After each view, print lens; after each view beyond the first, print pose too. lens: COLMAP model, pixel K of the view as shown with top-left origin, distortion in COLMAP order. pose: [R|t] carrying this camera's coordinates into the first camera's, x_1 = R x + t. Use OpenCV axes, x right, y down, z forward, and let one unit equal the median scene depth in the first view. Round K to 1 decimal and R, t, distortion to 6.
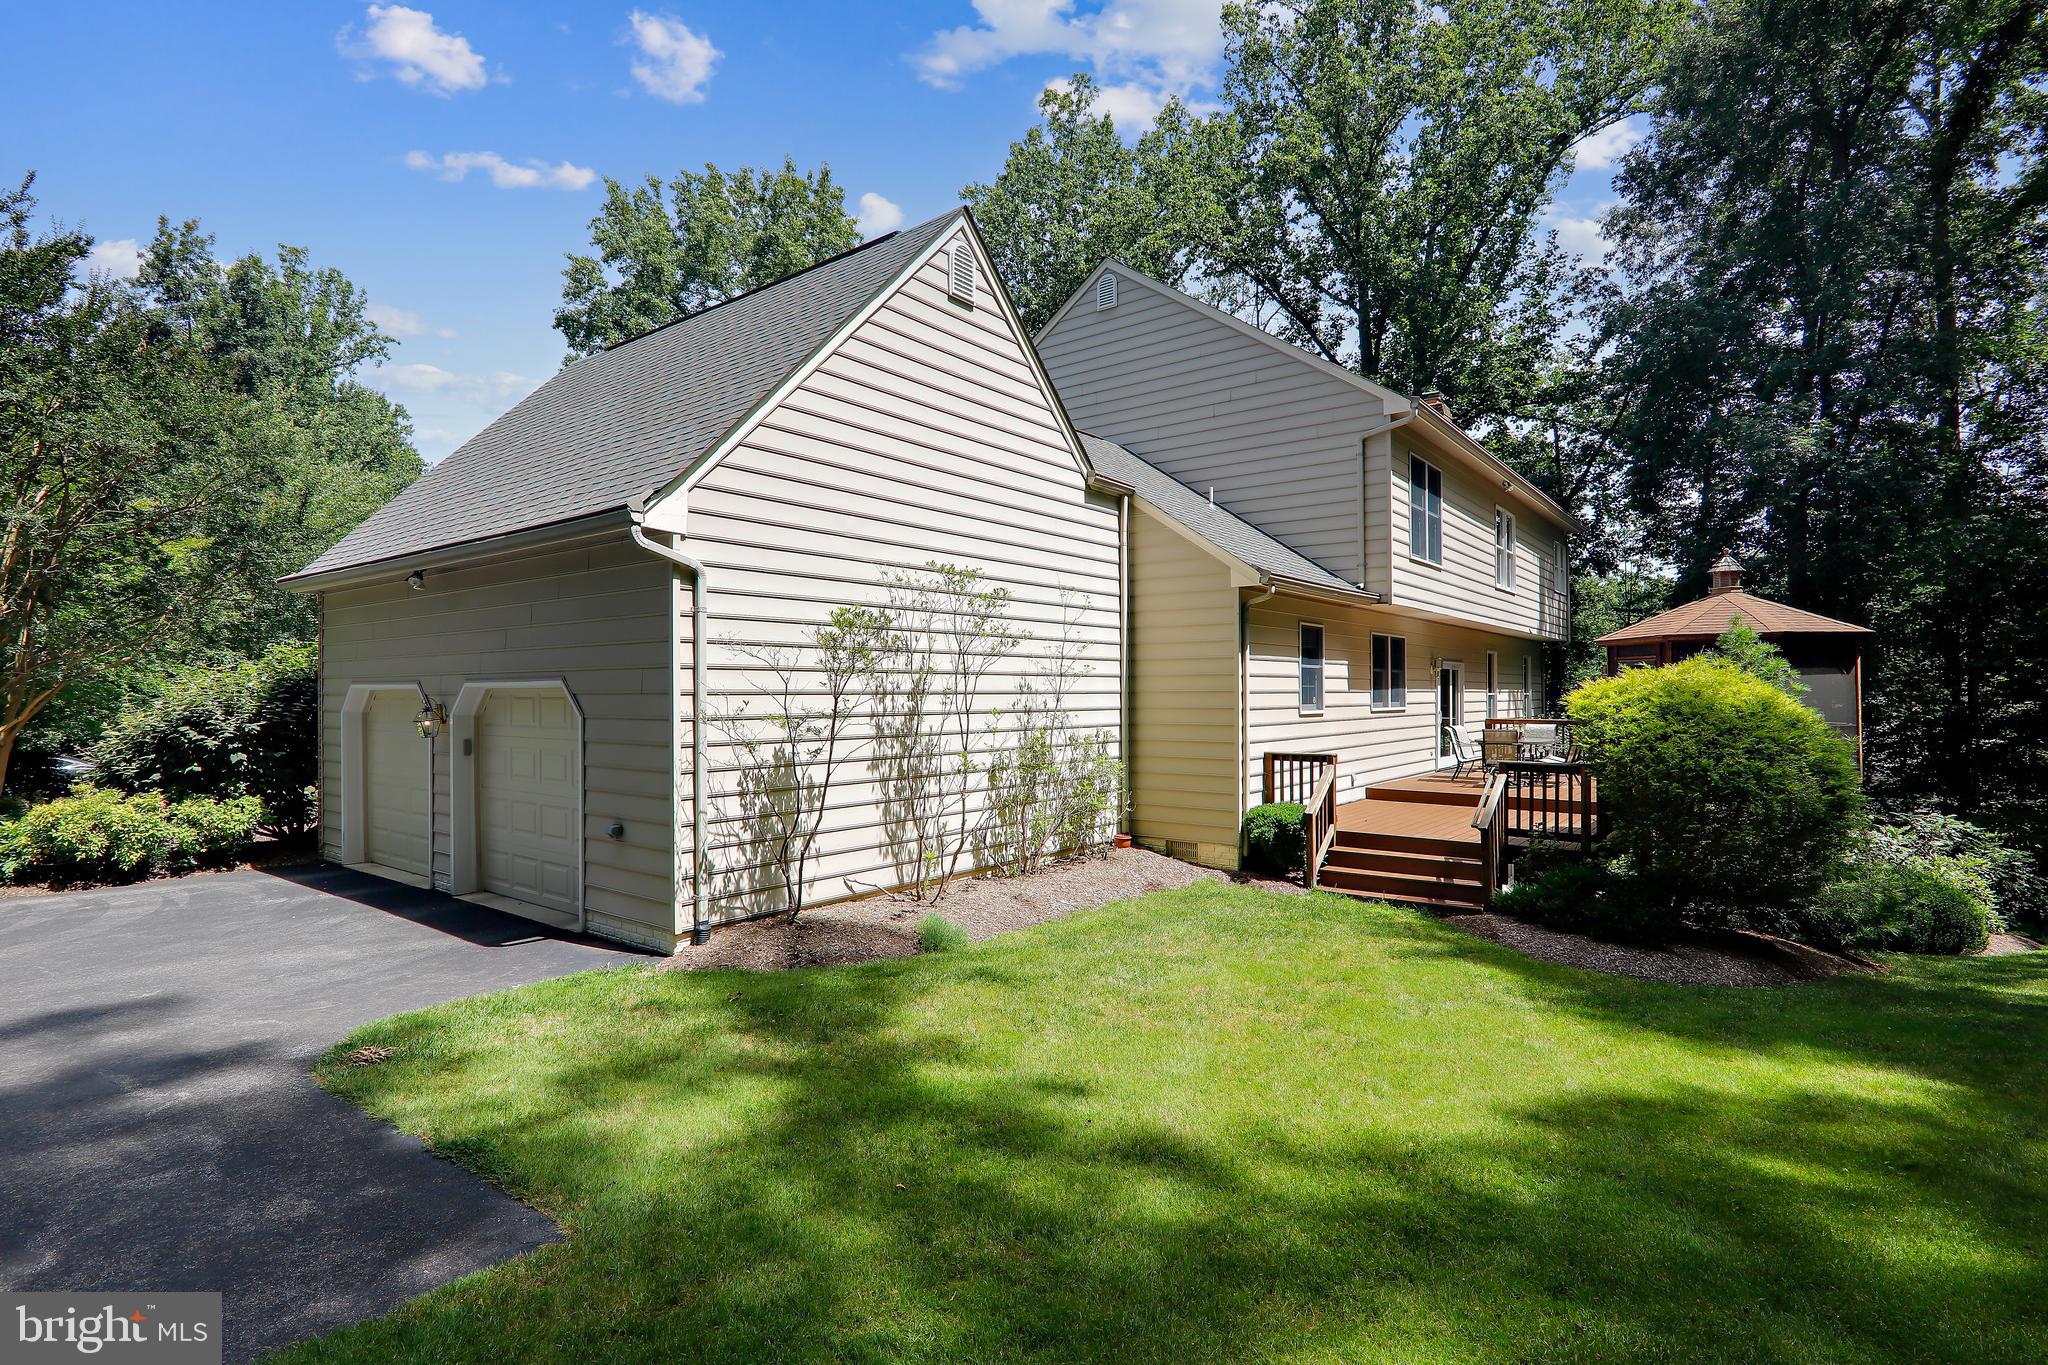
lens RADIAL K [[1006.1, 0, 1018.3], [0, 1006.1, 681.7], [0, 0, 1]] dist [-0.028837, 0.000131]
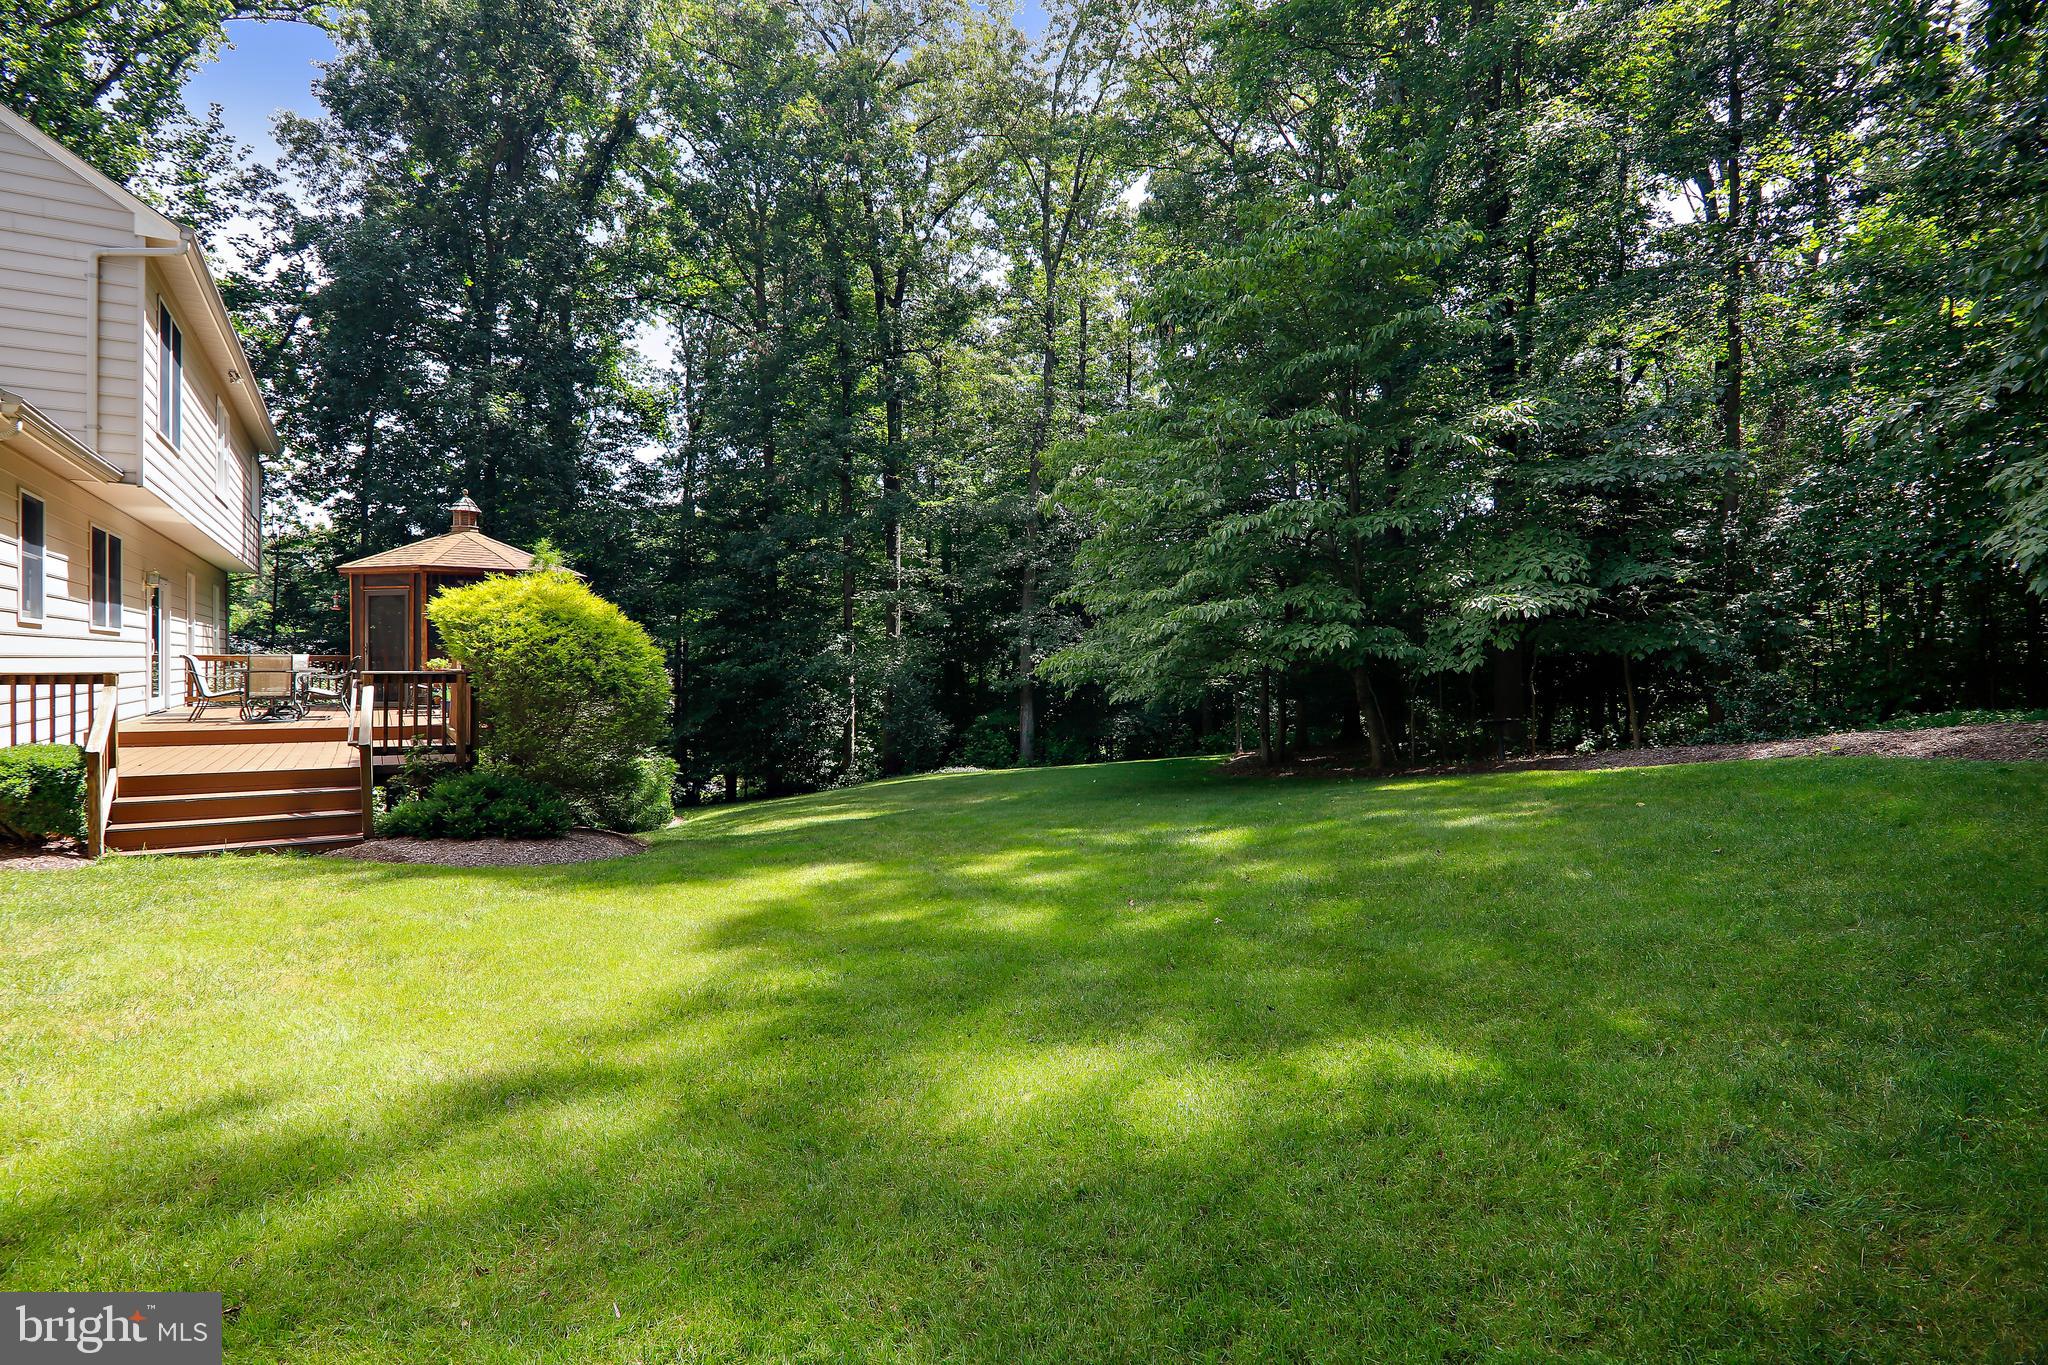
lens RADIAL K [[1006.1, 0, 1018.3], [0, 1006.1, 681.7], [0, 0, 1]] dist [-0.028837, 0.000131]
pose [[0.313771, -0.015907, 0.949366, -0.158276], [-0.014370, 0.999666, 0.021499, 0.055311], [-0.949390, -0.020388, 0.313437, 0.156254]]
